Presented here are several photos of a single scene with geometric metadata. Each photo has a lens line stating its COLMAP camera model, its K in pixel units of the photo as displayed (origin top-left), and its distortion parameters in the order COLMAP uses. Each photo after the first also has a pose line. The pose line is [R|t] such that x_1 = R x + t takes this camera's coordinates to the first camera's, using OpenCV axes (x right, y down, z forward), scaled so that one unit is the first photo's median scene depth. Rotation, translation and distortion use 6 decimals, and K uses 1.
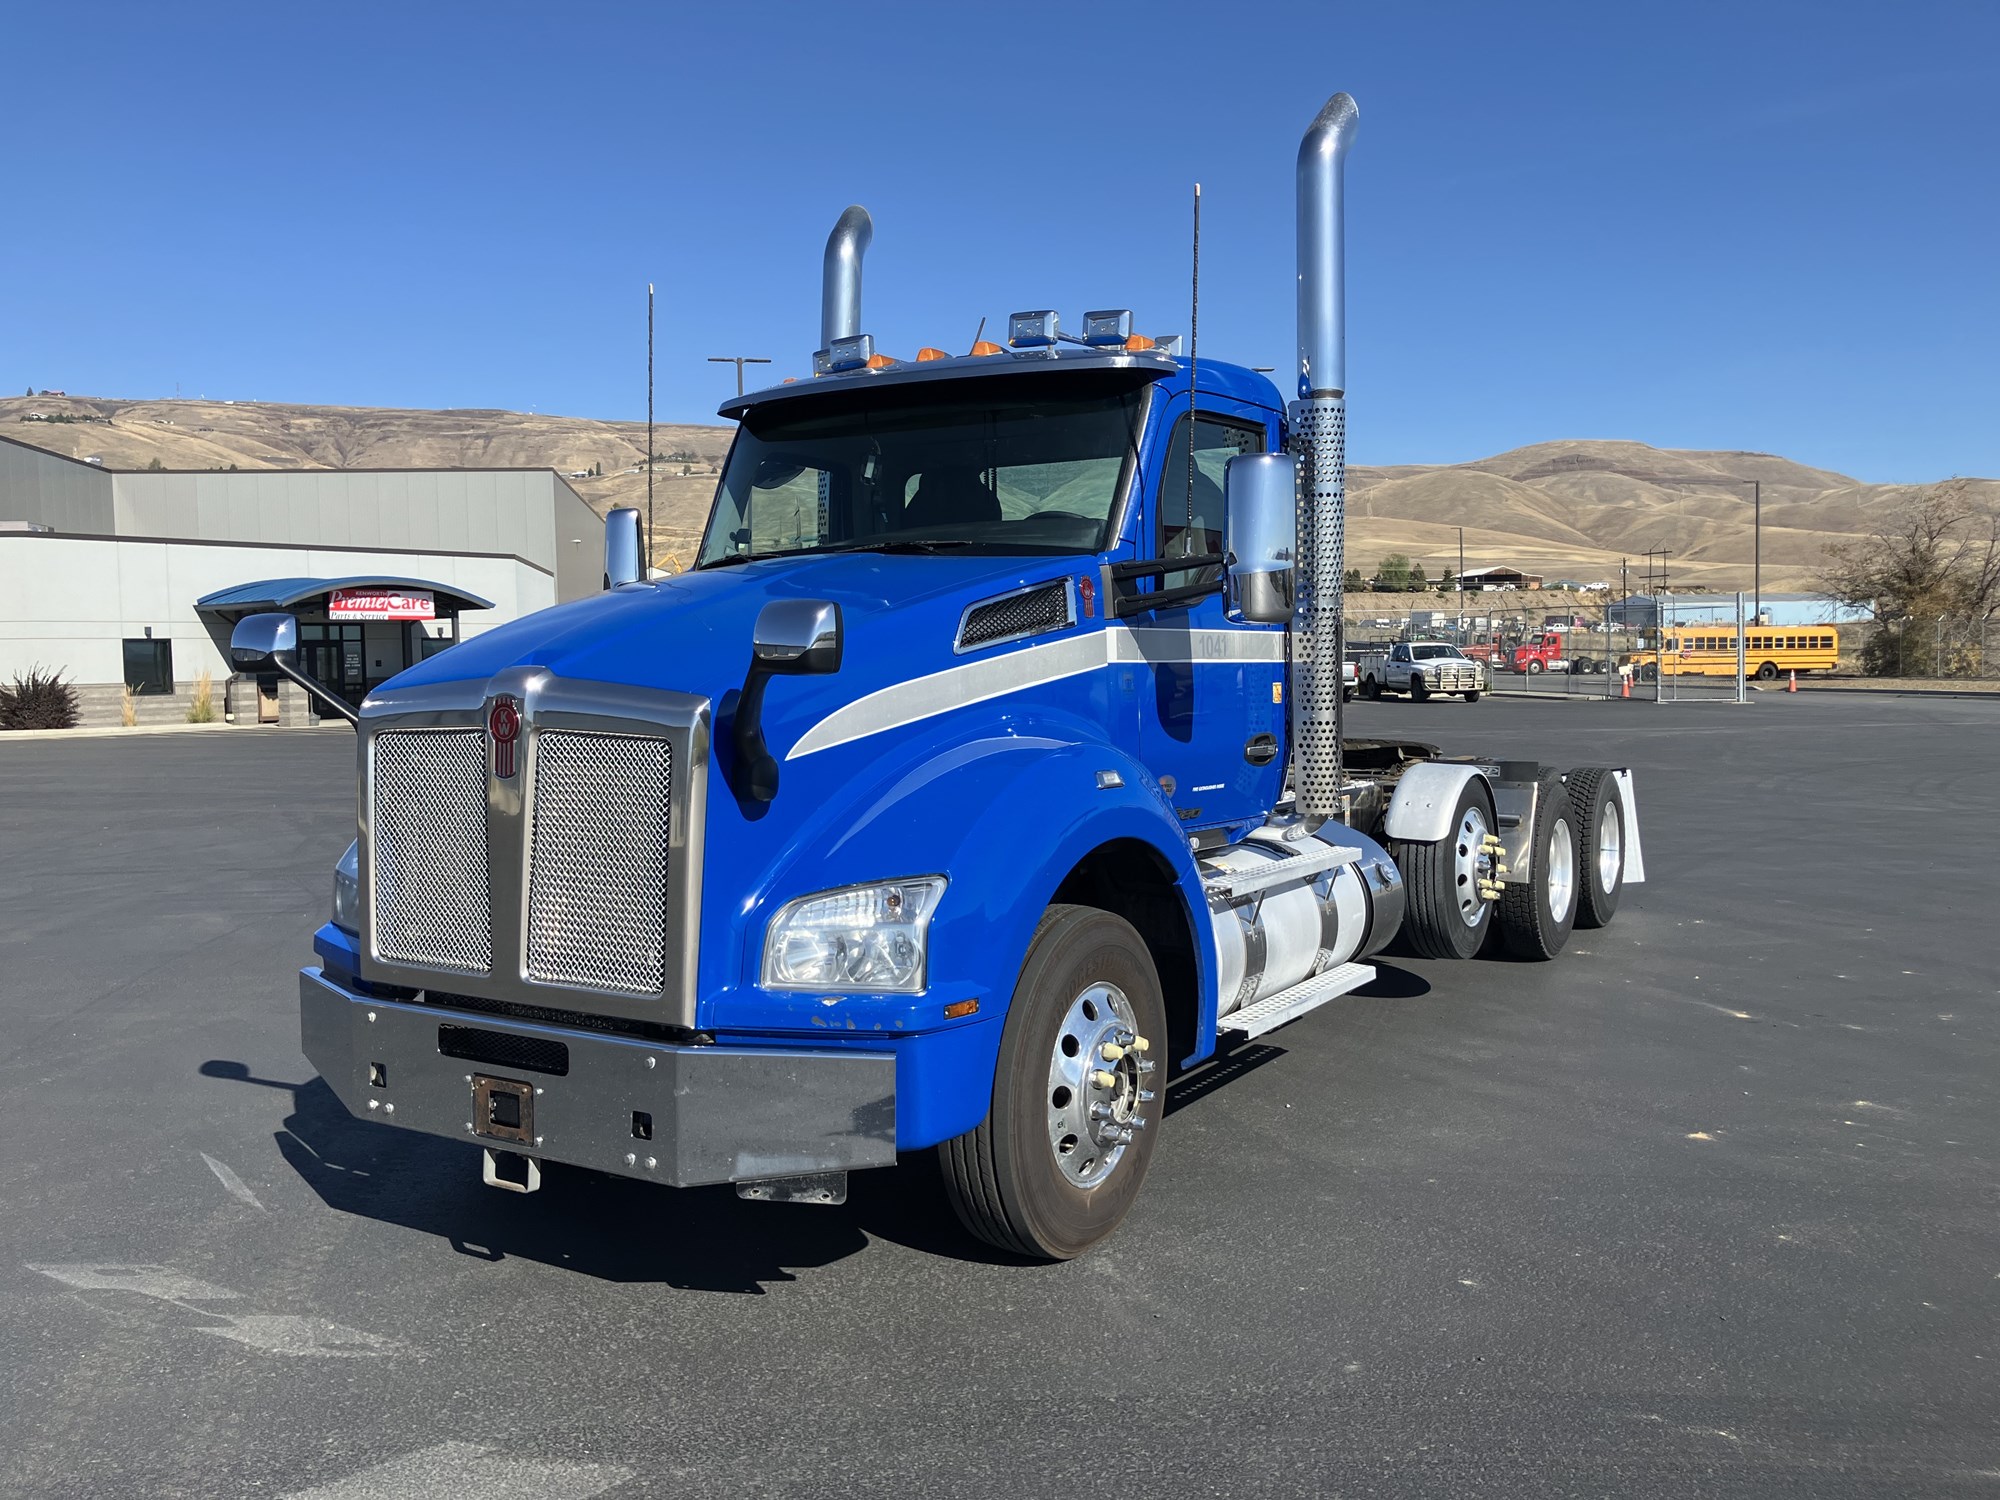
lens RADIAL K [[1701.2, 0, 1005.3], [0, 1701.2, 756.6], [0, 0, 1]] dist [0.006865, 0.040768]
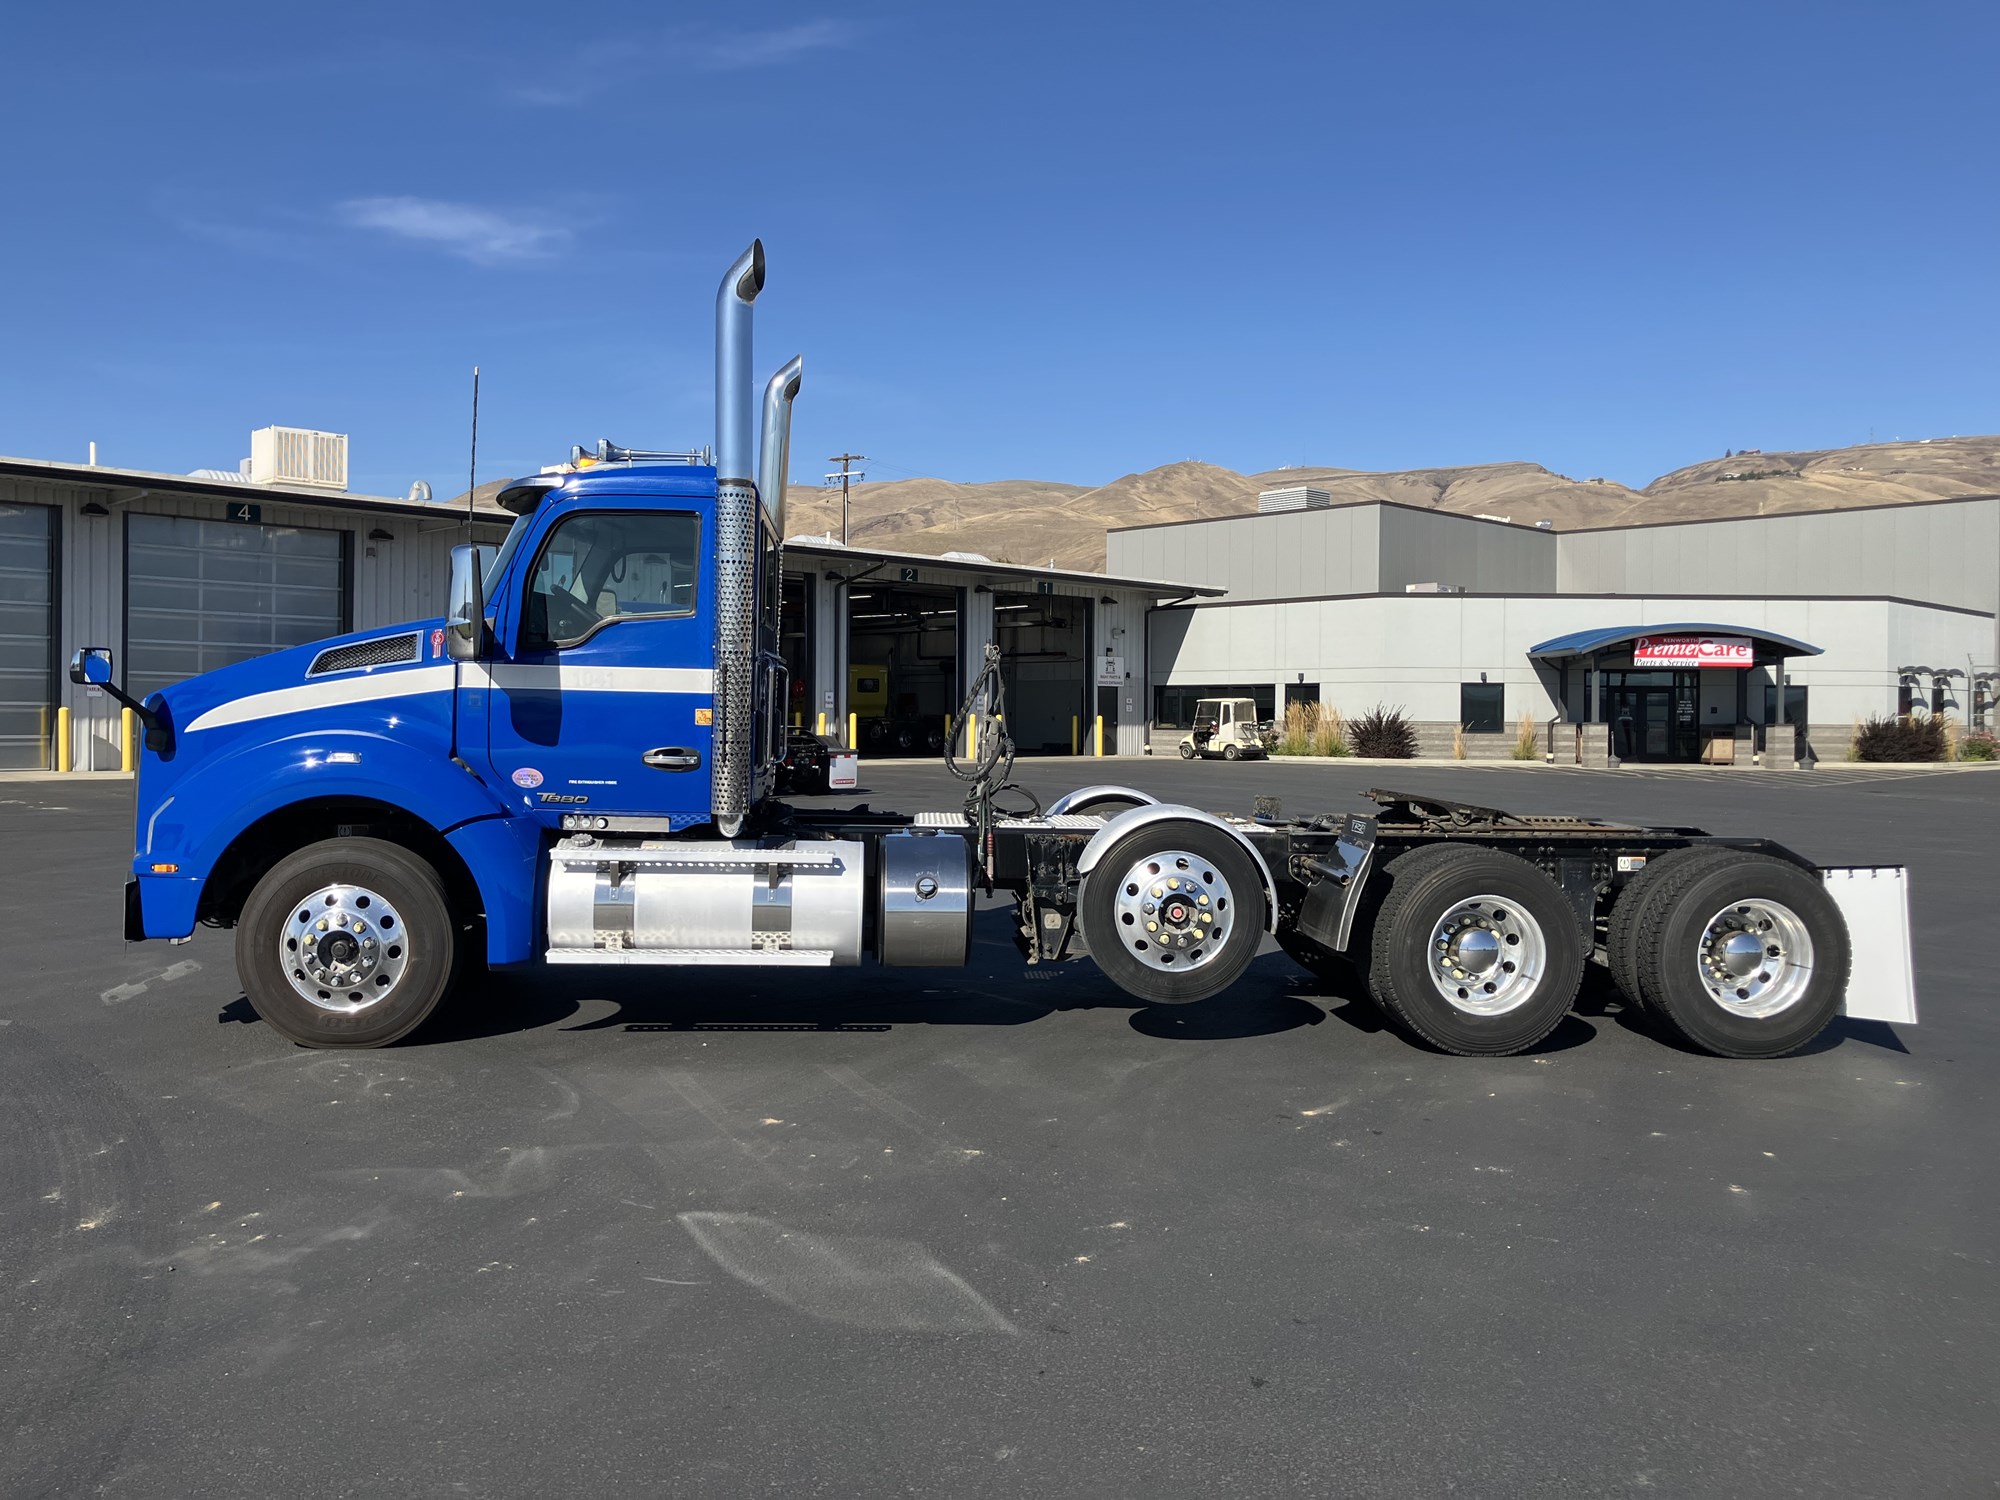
lens RADIAL K [[1701.2, 0, 933.4], [0, 1701.2, 731.6], [0, 0, 1]] dist [0.006865, 0.040768]
pose [[0.564276, 0.034226, -0.824876, 0.215953], [-0.069409, 0.997570, -0.006089, -0.005013], [0.822663, 0.060689, 0.565281, 0.068564]]
